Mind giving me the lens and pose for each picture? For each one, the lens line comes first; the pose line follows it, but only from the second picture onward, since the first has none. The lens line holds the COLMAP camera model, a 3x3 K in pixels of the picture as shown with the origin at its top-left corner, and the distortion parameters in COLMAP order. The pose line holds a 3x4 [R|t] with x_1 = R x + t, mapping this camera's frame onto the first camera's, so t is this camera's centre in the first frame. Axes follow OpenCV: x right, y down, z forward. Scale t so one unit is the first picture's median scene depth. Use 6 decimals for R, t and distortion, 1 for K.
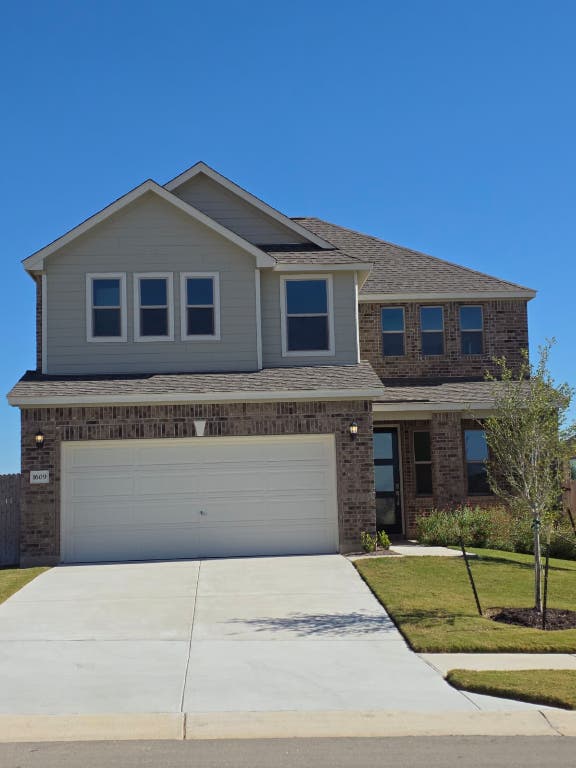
lens RADIAL K [[895.3, 0, 288.0], [0, 895.3, 384.0], [0, 0, 1]] dist [0.051029, -0.033076]
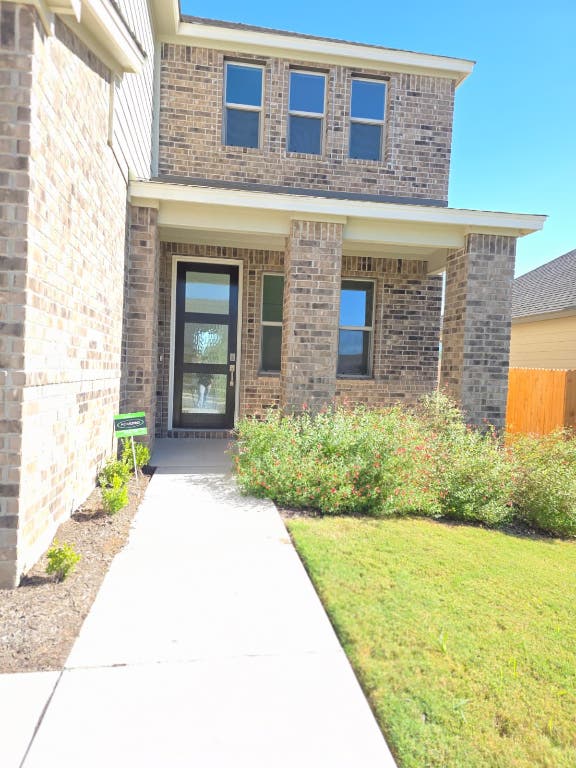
lens RADIAL K [[307.9, 0, 287.6], [0, 307.9, 386.7], [0, 0, 1]] dist [0.000319, -0.000299]
pose [[0.993095, 0.054891, 0.103678, 0.136899], [-0.075052, 0.976528, 0.201893, 0.084758], [-0.090163, -0.208280, 0.973905, 0.756215]]
